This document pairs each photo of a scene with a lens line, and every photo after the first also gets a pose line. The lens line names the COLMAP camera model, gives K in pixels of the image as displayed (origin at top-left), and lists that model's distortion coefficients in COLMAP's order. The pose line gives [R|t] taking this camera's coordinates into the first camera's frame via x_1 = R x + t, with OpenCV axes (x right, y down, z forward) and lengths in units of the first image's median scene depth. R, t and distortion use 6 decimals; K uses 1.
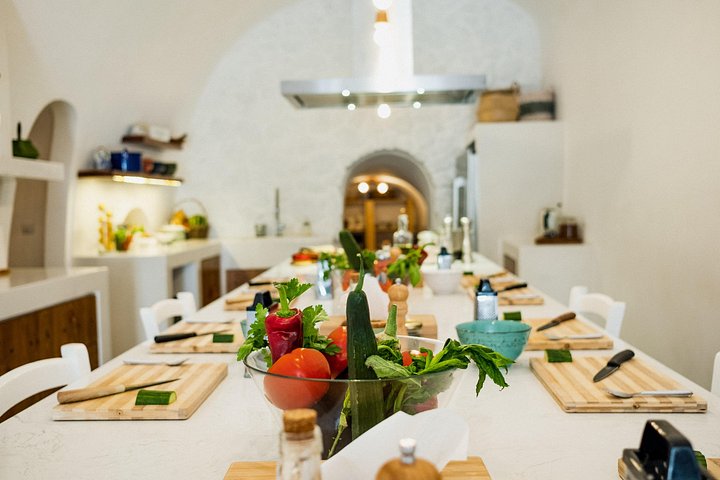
lens RADIAL K [[740.1, 0, 360.0], [0, 740.1, 240.0], [0, 0, 1]] dist [-0.002675, -0.000900]
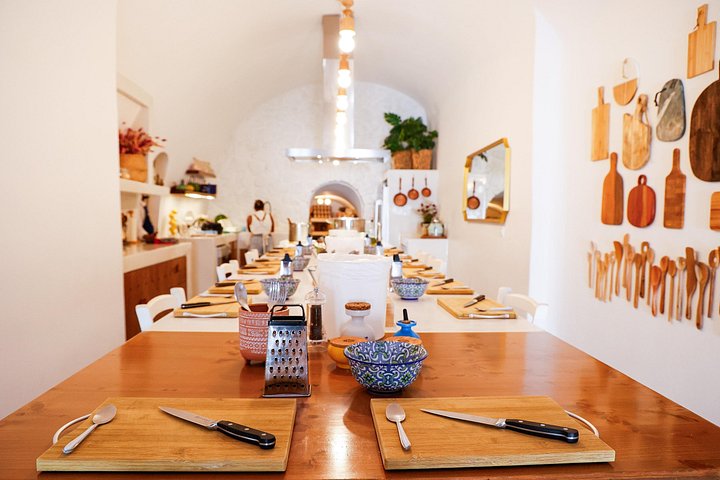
lens RADIAL K [[510.3, 0, 360.0], [0, 510.3, 240.0], [0, 0, 1]] dist [-0.041930, 0.004499]
pose [[0.994695, 0.027551, 0.099105, -0.023357], [-0.028467, 0.999564, 0.007836, 0.001545], [-0.098846, -0.010615, 0.995046, -0.183615]]
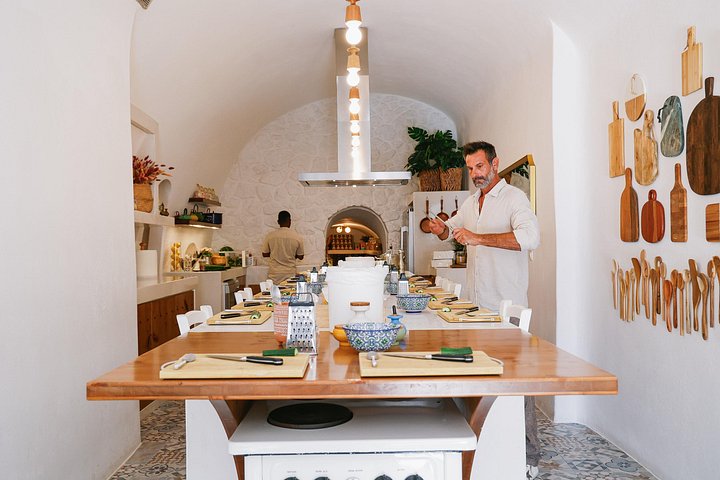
lens RADIAL K [[630.7, 0, 360.0], [0, 630.7, 240.0], [0, 0, 1]] dist [0.001036, 0.000655]
pose [[0.998757, 0.007915, 0.049219, -0.018294], [-0.005344, 0.998625, -0.052142, 0.013075], [-0.049564, 0.051815, 0.997426, -0.290247]]
